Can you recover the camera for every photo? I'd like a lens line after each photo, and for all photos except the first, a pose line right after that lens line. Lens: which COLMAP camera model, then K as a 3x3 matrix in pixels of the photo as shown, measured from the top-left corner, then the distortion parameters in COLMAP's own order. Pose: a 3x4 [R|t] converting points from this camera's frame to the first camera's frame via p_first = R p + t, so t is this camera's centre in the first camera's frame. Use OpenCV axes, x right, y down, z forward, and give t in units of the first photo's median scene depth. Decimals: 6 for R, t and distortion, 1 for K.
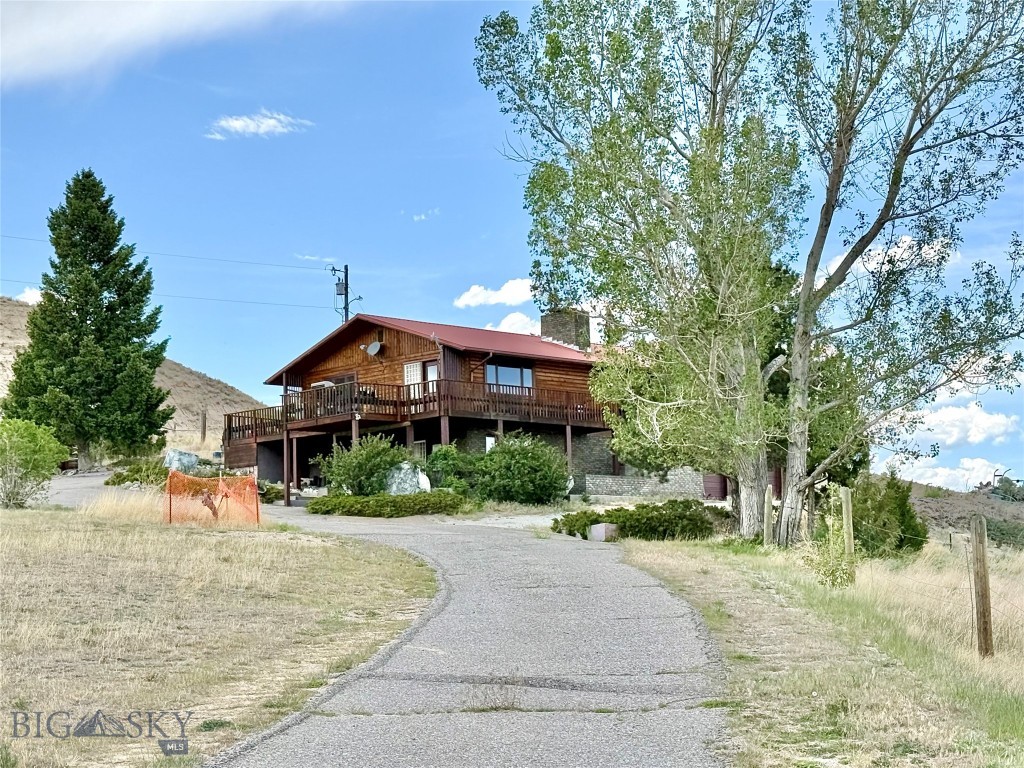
lens RADIAL K [[1848.8, 0, 511.8], [0, 1848.8, 384.4], [0, 0, 1]] dist [-0.030705, 0.000000]
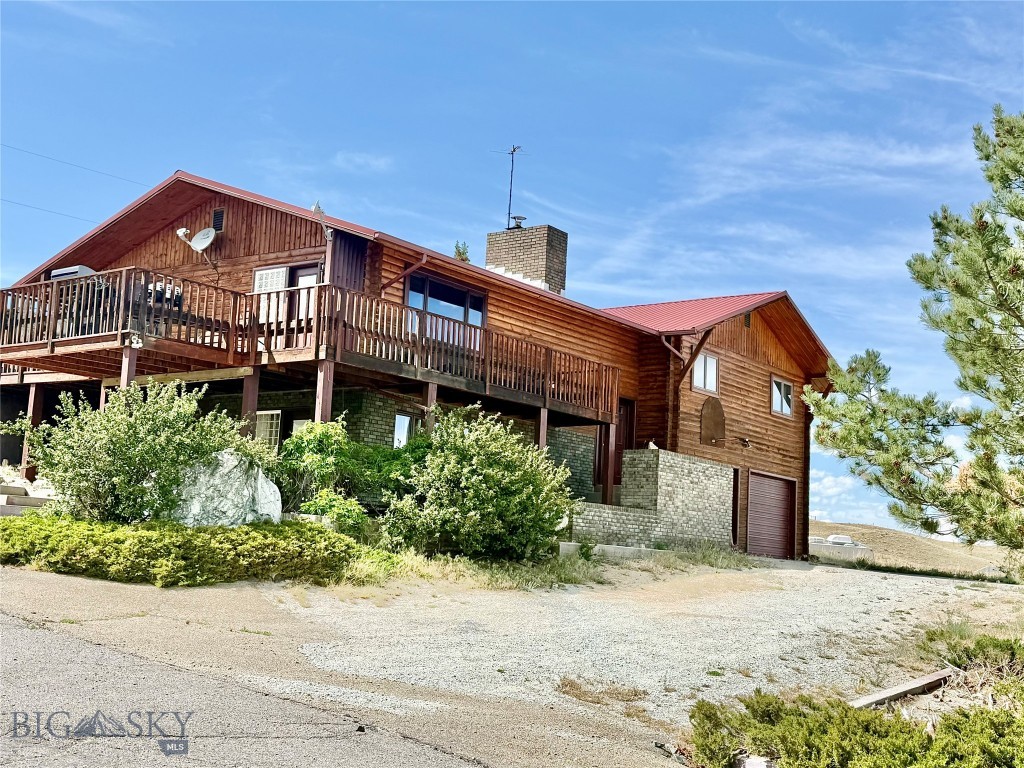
lens RADIAL K [[1168.4, 0, 511.5], [0, 1168.4, 380.7], [0, 0, 1]] dist [0.092900, 0.000000]
pose [[0.984812, 0.100369, 0.141673, -0.031465], [-0.097769, 0.994890, -0.025213, 0.024994], [-0.143480, 0.010979, 0.989592, 0.686732]]
